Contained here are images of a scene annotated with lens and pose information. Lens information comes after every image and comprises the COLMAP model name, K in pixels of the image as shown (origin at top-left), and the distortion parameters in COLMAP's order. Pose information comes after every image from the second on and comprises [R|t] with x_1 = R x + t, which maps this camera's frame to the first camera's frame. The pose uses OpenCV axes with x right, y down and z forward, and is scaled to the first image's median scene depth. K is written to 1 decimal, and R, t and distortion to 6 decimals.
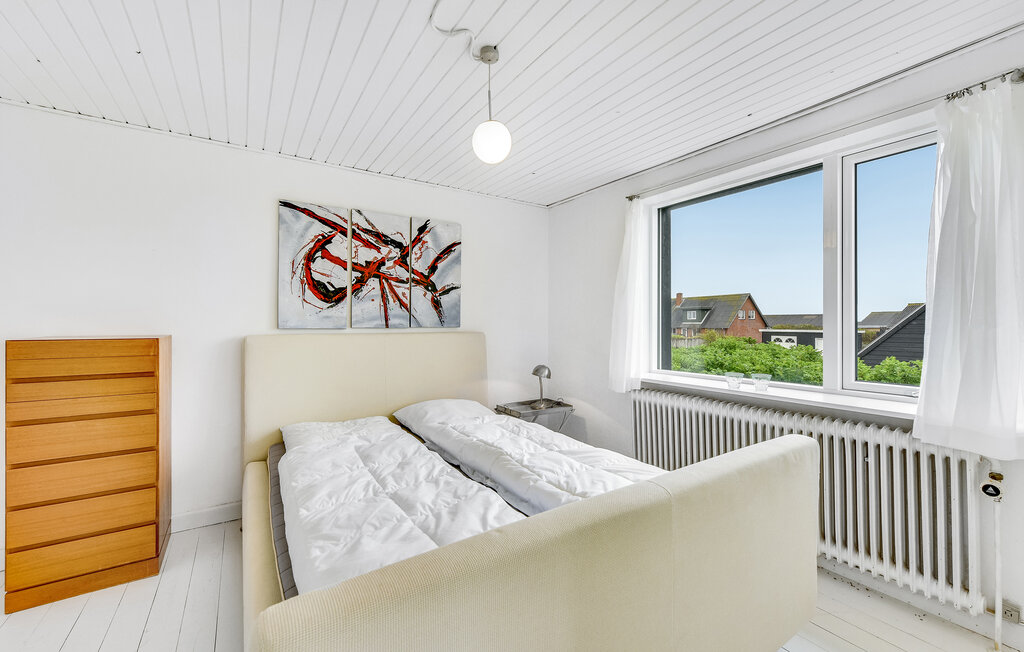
lens RADIAL K [[413.0, 0, 507.5], [0, 413.0, 324.9], [0, 0, 1]] dist [0.000435, 0.000059]
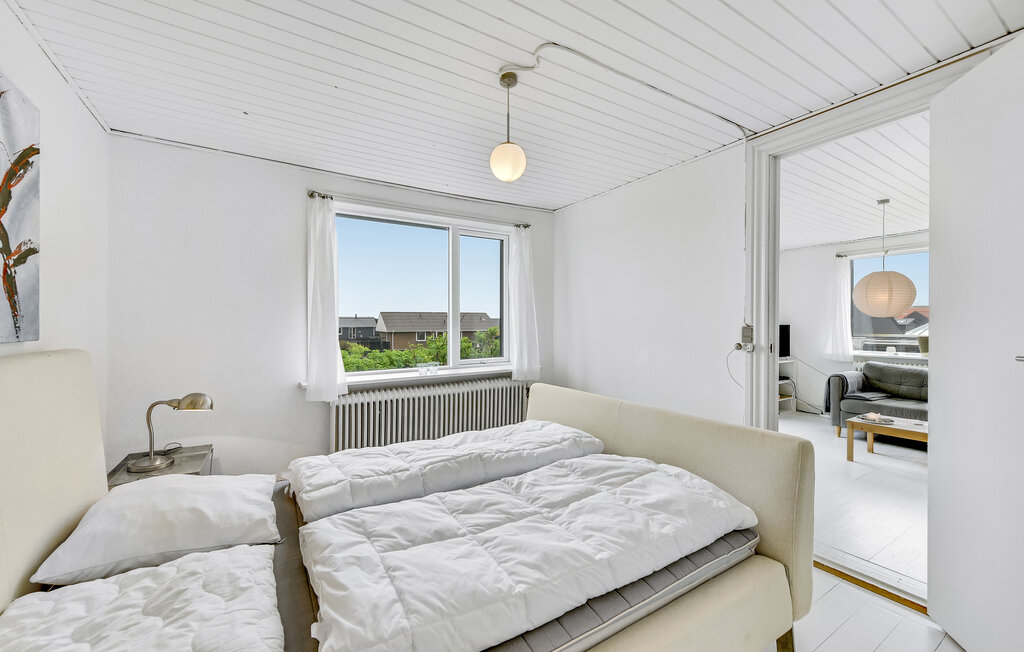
lens RADIAL K [[407.3, 0, 511.2], [0, 407.3, 323.5], [0, 0, 1]] dist [0.000950, 0.000131]
pose [[0.007060, 0.000814, 0.999975, -0.806831], [0.007630, 0.999971, -0.000867, -0.012254], [-0.999946, 0.007636, 0.007053, 0.716339]]
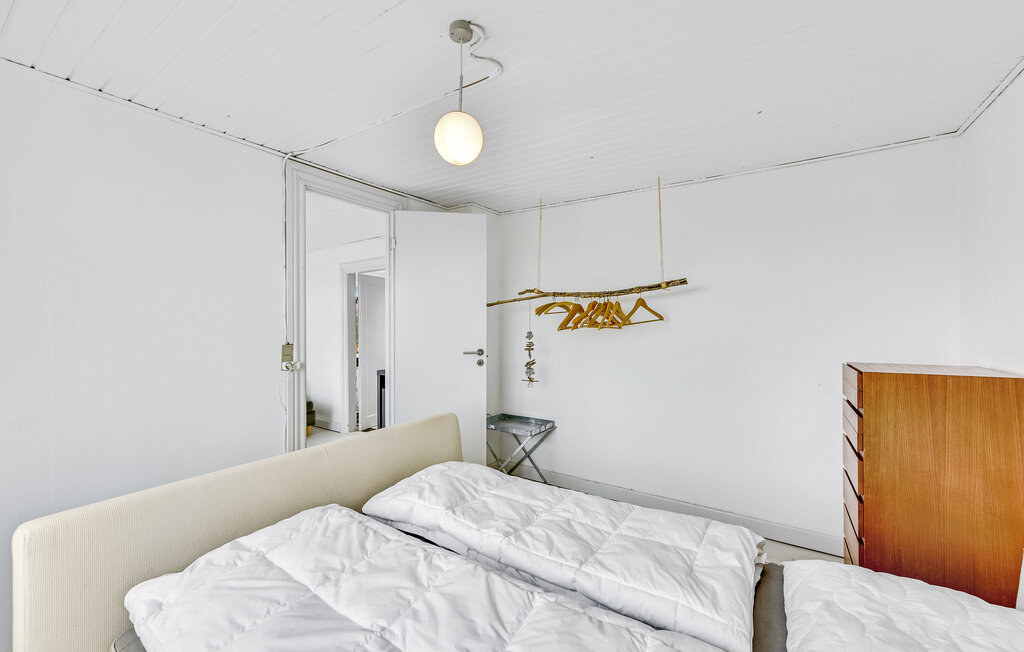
lens RADIAL K [[413.0, 0, 507.5], [0, 413.0, 324.9], [0, 0, 1]] dist [0.000435, 0.000059]
pose [[-0.920055, 0.003810, -0.391772, 0.143450], [0.006772, 0.999958, -0.006179, -0.041156], [0.391732, -0.008338, -0.920042, 1.302463]]
